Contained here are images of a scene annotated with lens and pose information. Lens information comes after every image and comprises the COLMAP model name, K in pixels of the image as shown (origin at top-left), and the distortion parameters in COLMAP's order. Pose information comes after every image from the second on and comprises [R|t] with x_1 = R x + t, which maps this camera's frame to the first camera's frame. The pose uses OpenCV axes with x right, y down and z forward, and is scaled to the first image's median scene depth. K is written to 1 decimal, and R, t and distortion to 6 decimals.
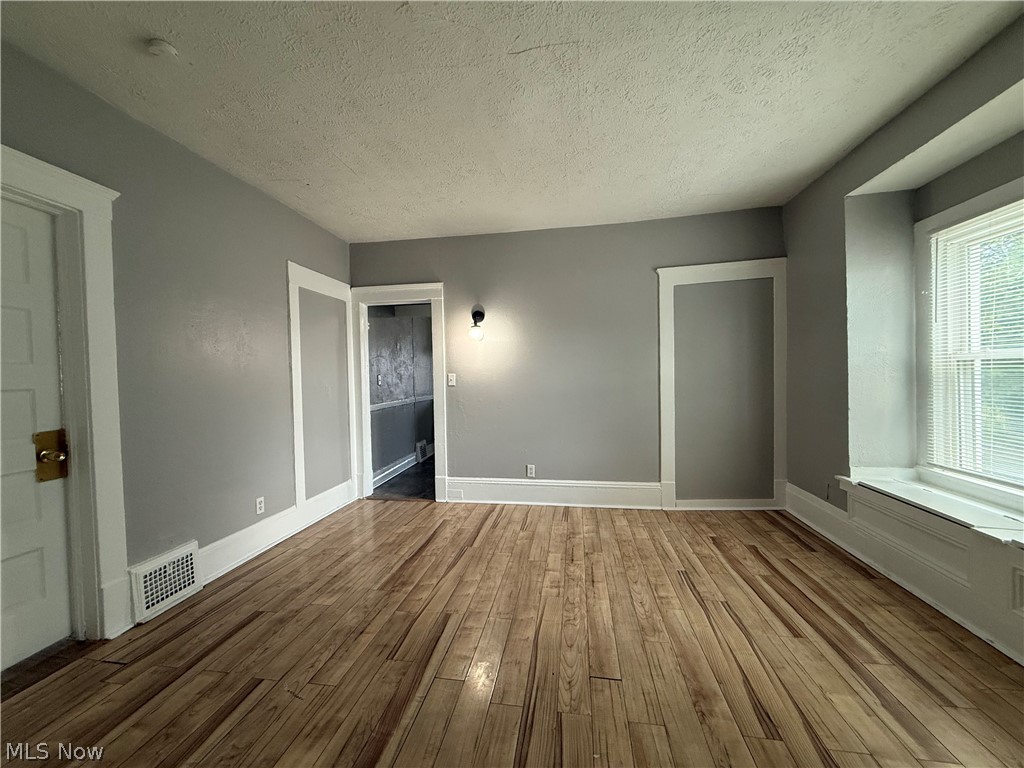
lens RADIAL K [[407.6, 0, 508.3], [0, 407.6, 383.1], [0, 0, 1]] dist [-0.002005, 0.000015]
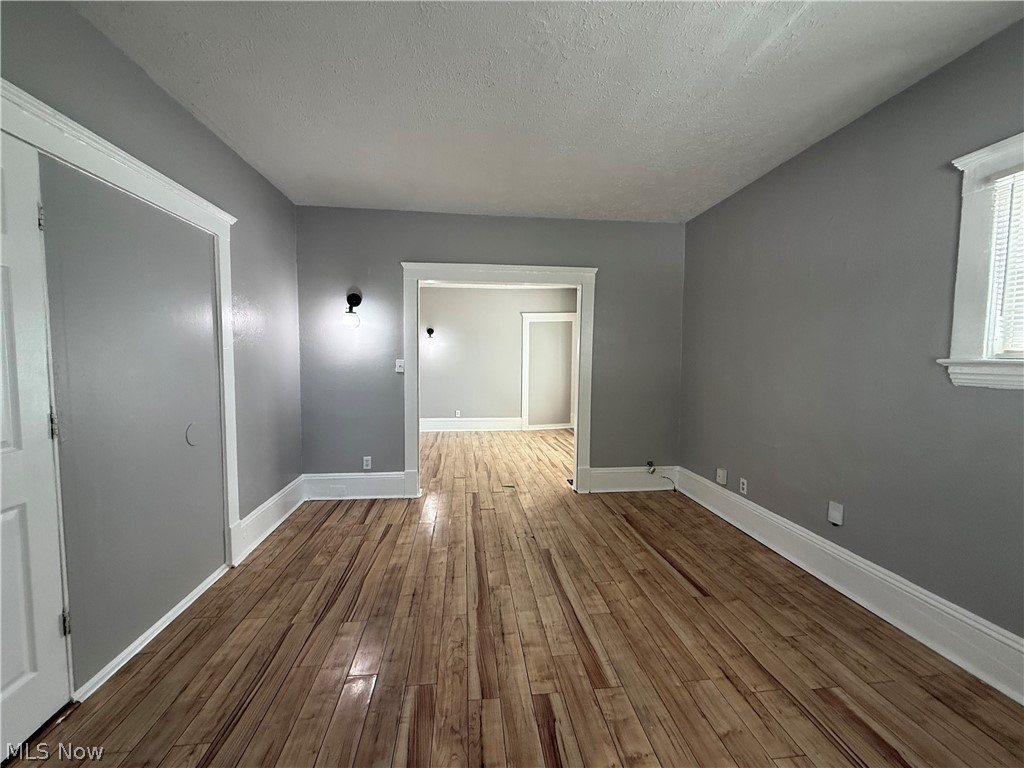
lens RADIAL K [[408.5, 0, 509.8], [0, 408.5, 383.4], [0, 0, 1]] dist [0.001350, -0.000110]
pose [[0.959883, 0.004415, 0.280367, -0.332840], [-0.014641, 0.999301, 0.034389, 0.001796], [-0.280019, -0.037114, 0.959277, -1.216146]]
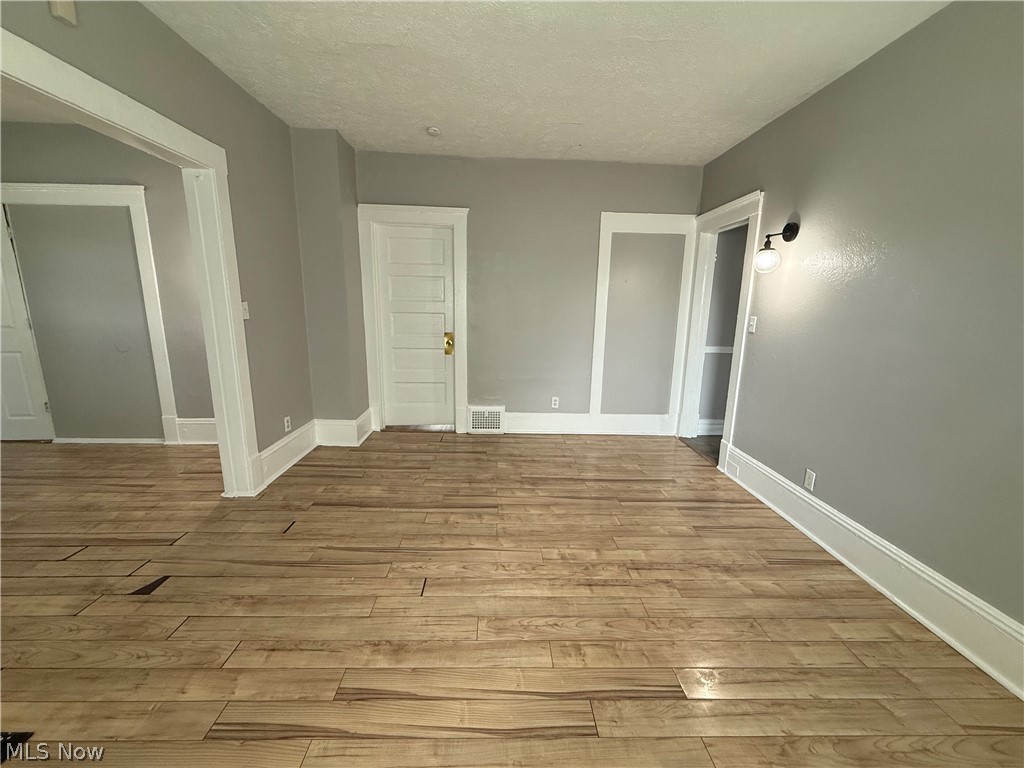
lens RADIAL K [[408.5, 0, 509.8], [0, 408.5, 383.4], [0, 0, 1]] dist [0.001350, -0.000110]
pose [[0.191141, 0.212244, -0.958341, 0.722718], [-0.040962, 0.977217, 0.208254, -0.056859], [0.980708, -0.000550, 0.195480, 0.567829]]
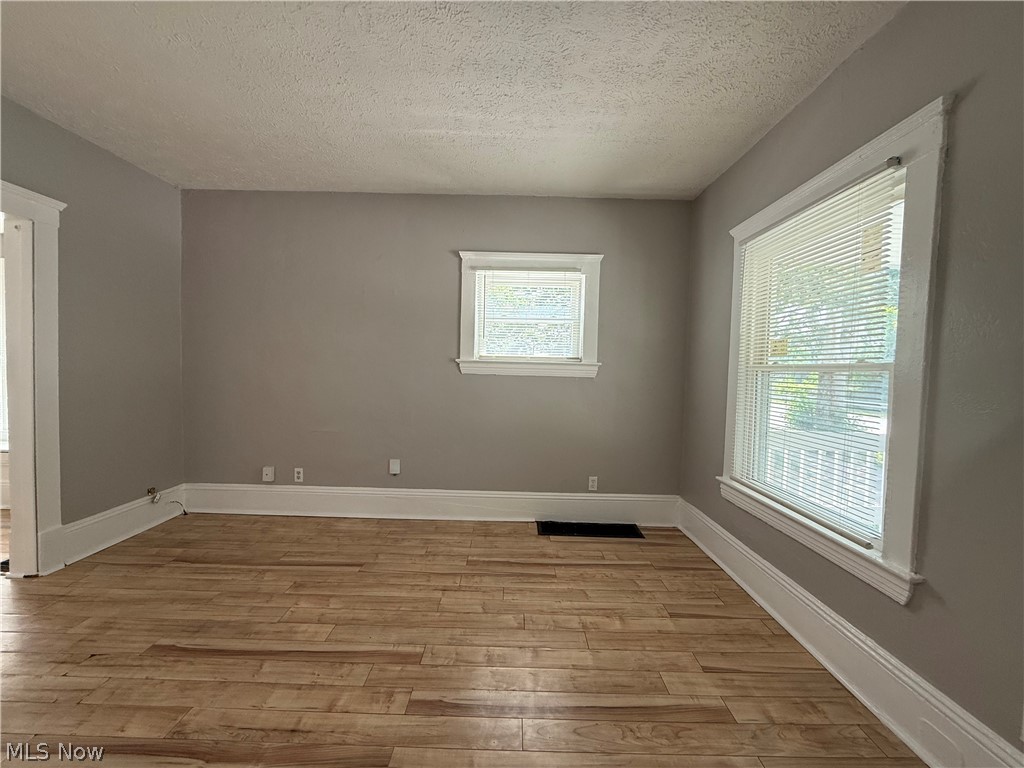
lens RADIAL K [[408.5, 0, 509.8], [0, 408.5, 383.4], [0, 0, 1]] dist [0.001350, -0.000110]
pose [[-0.162329, -0.028473, 0.986326, -0.660075], [0.001200, 0.999577, 0.029053, 0.010702], [-0.986736, 0.005900, -0.162226, -0.764168]]
